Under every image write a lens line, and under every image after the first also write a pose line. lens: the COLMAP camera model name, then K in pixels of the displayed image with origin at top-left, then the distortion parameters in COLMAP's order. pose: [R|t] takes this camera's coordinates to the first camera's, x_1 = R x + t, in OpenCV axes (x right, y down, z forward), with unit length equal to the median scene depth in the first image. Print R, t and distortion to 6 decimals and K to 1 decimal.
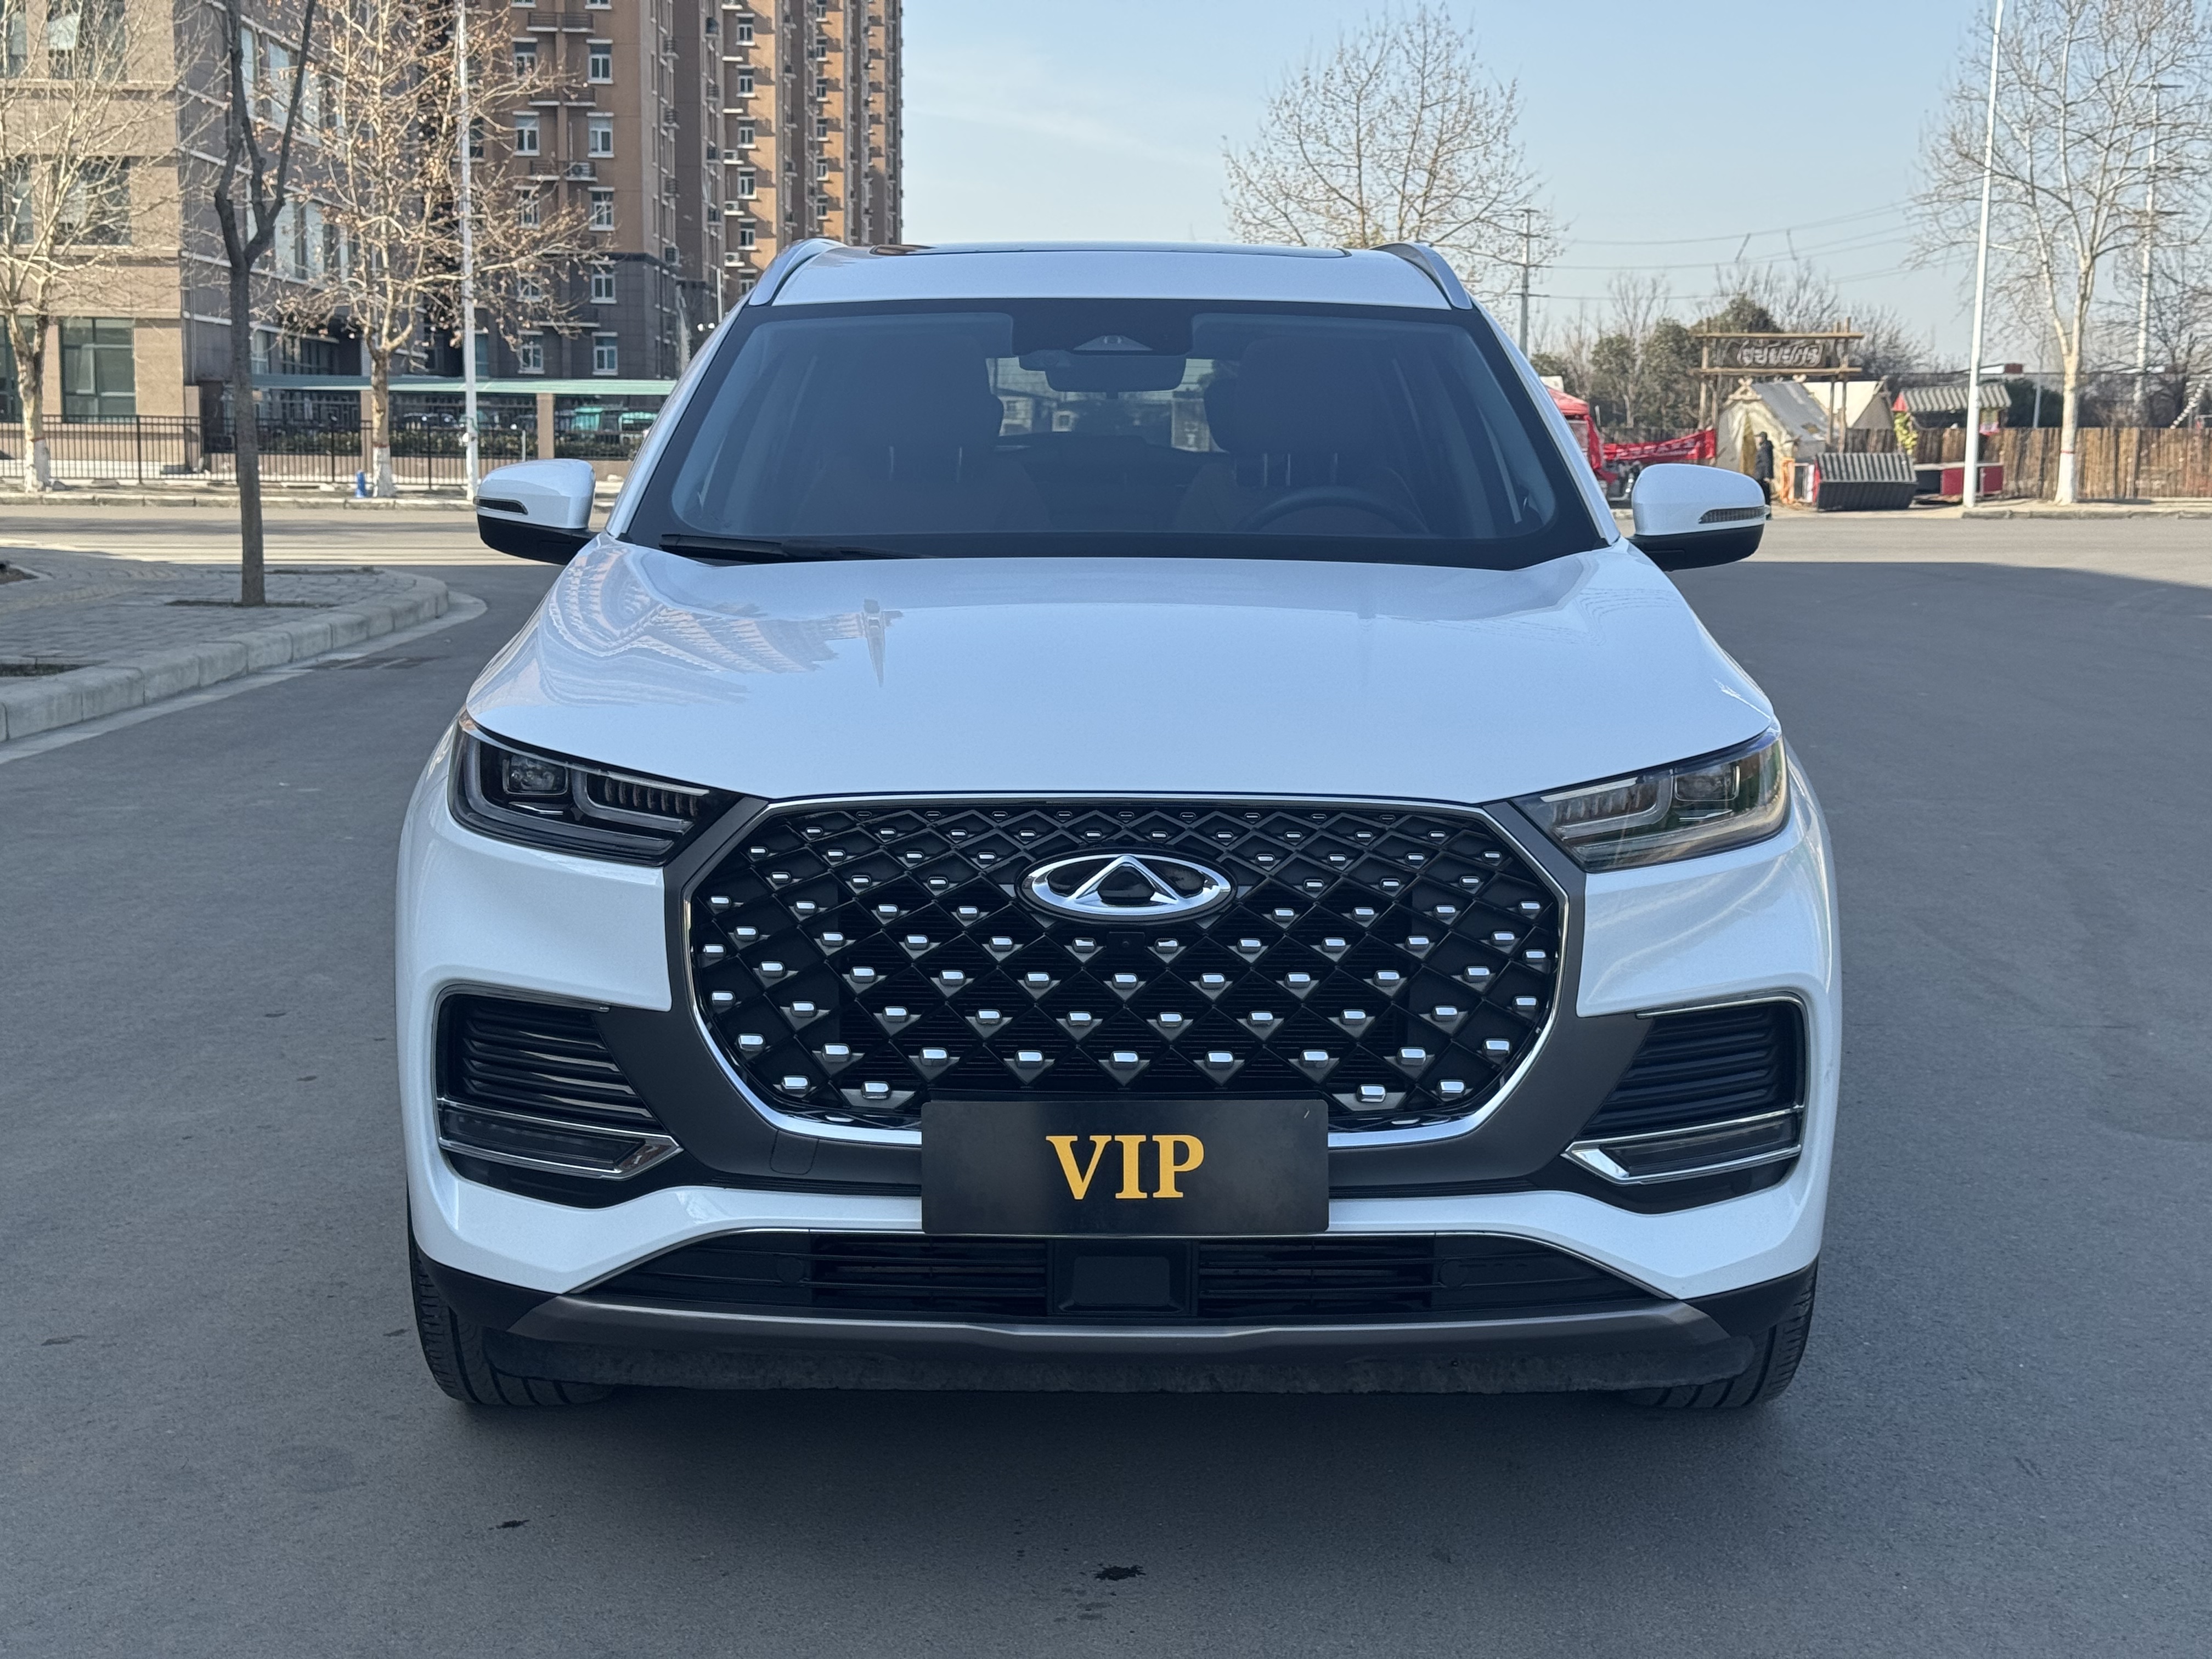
lens RADIAL K [[3079.4, 0, 1106.0], [0, 3079.4, 829.5], [0, 0, 1]] dist [0.199032, -0.416362]
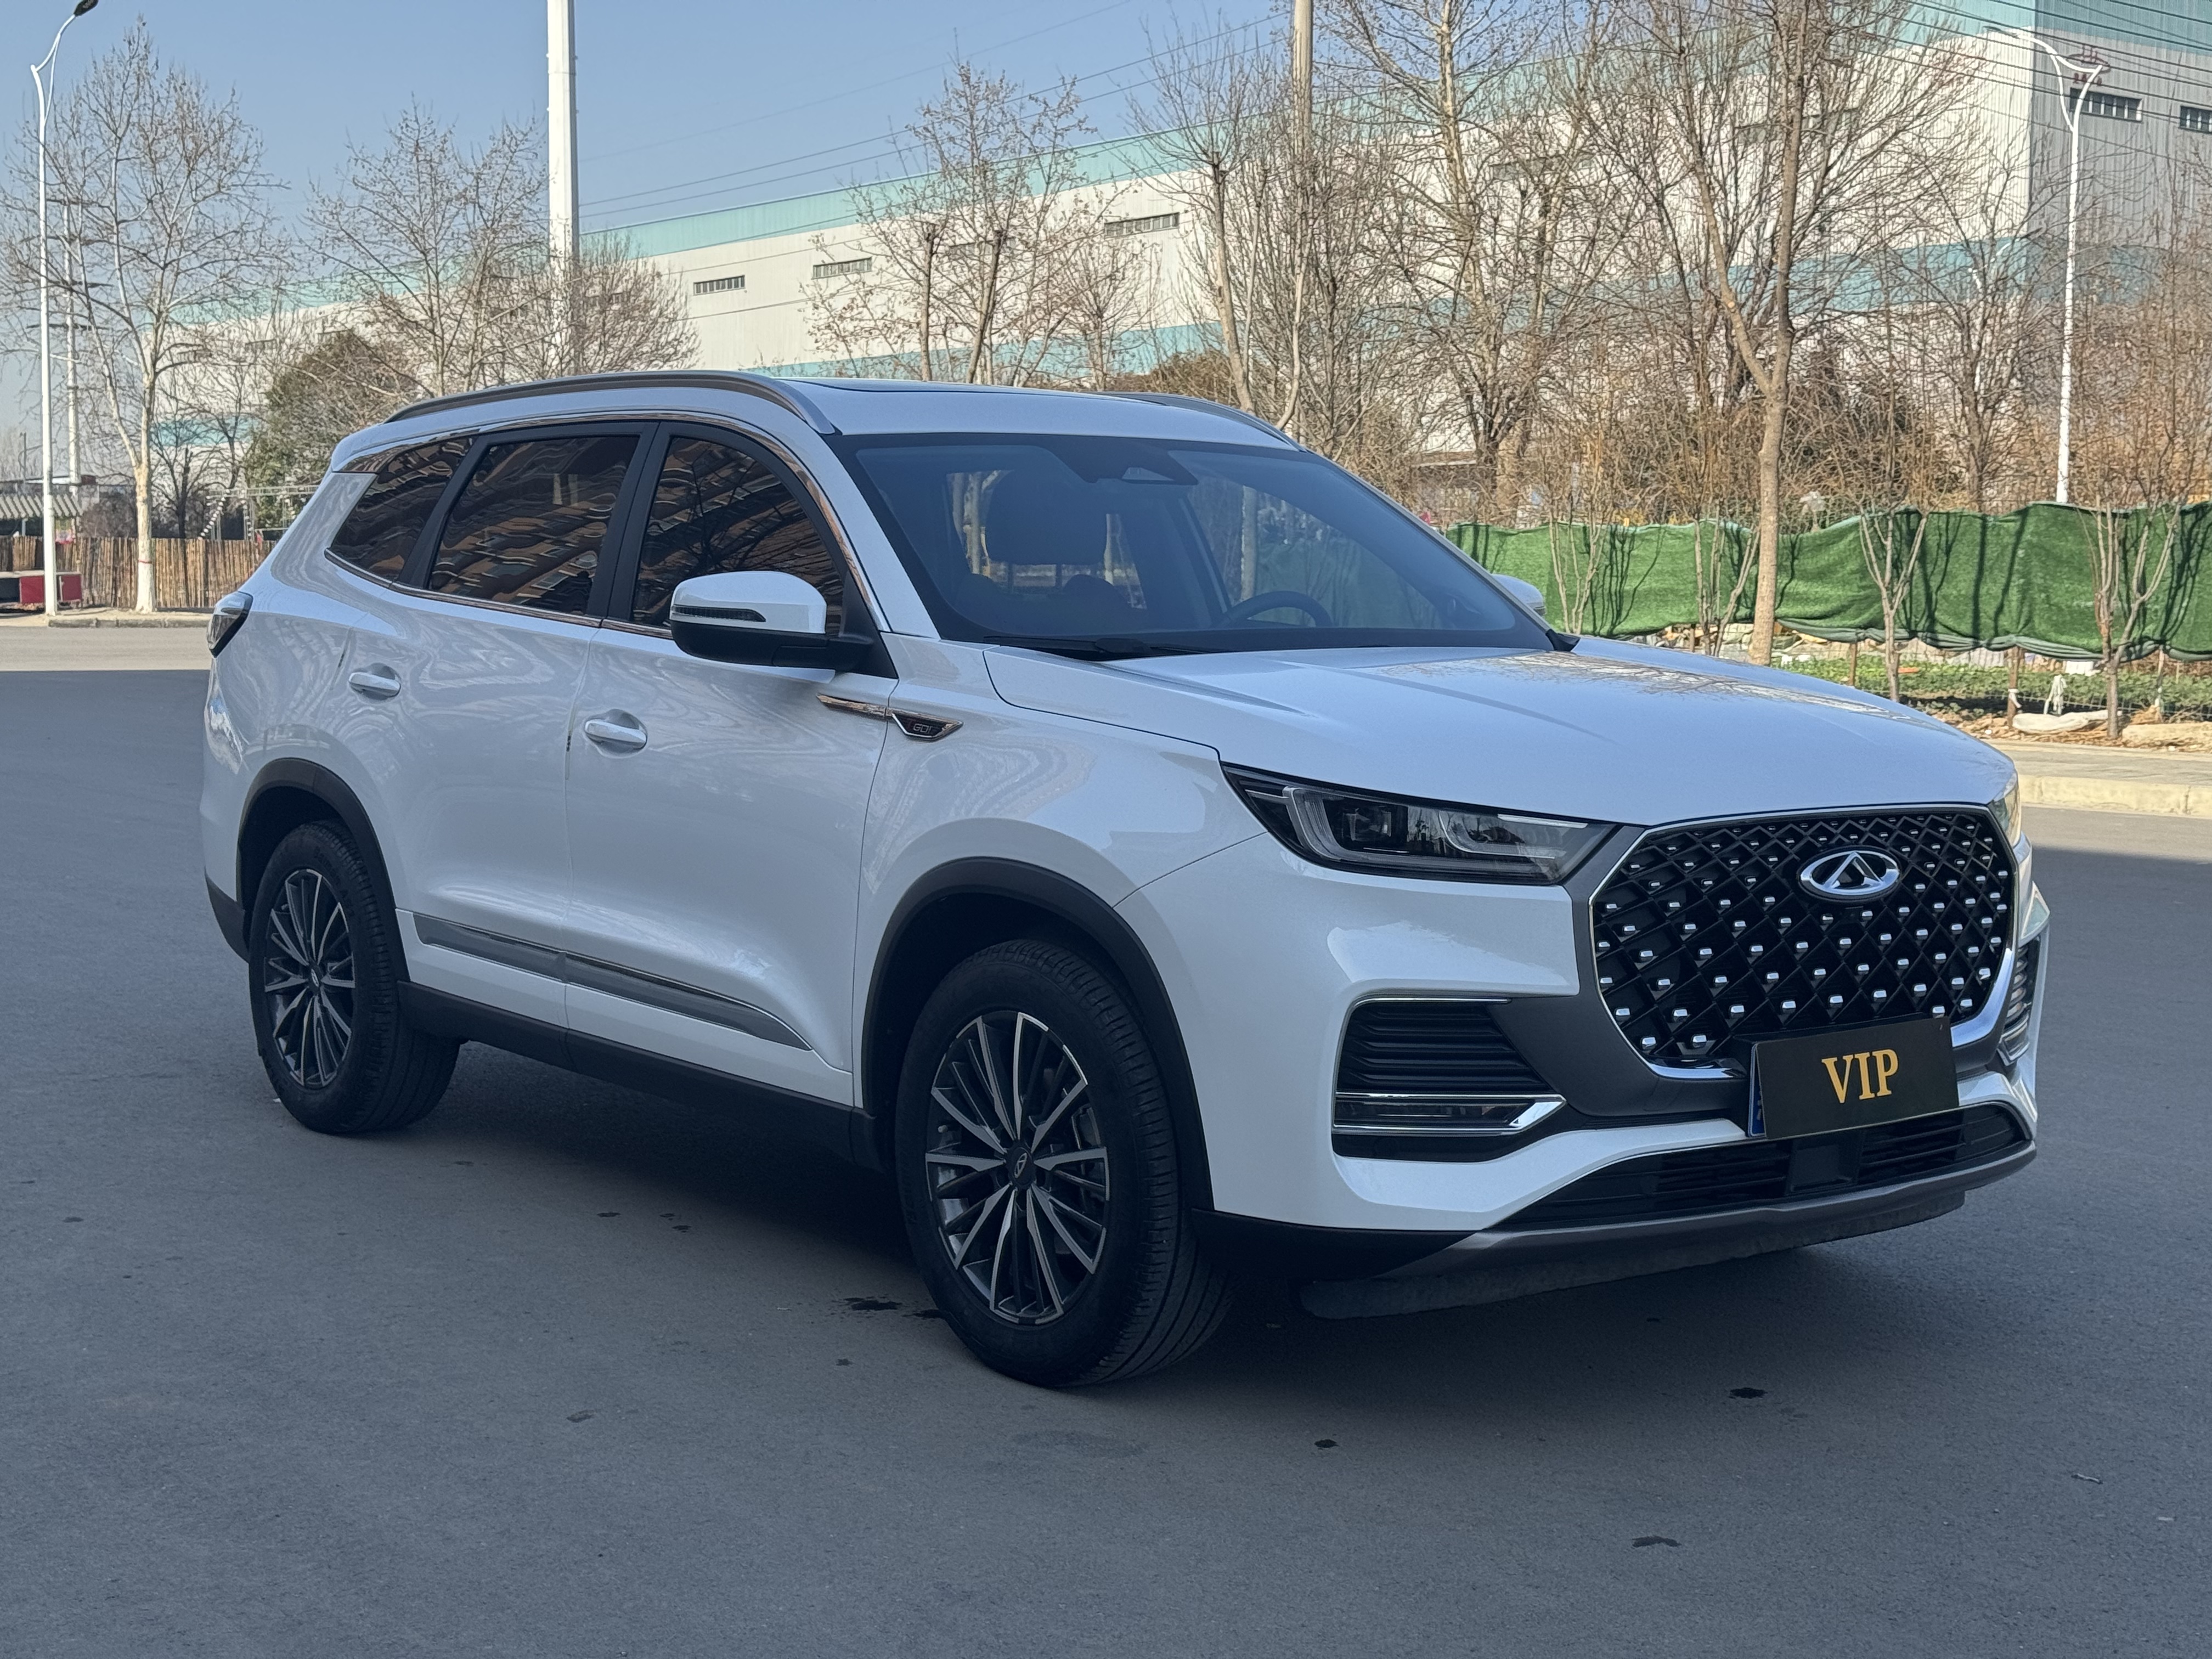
lens RADIAL K [[3079.4, 0, 1106.0], [0, 3079.4, 829.5], [0, 0, 1]] dist [0.199032, -0.416362]
pose [[0.796424, -0.052696, 0.602438, -1.003720], [0.073444, 0.997251, -0.009861, -0.011197], [-0.600263, 0.052099, 0.798104, 0.074792]]
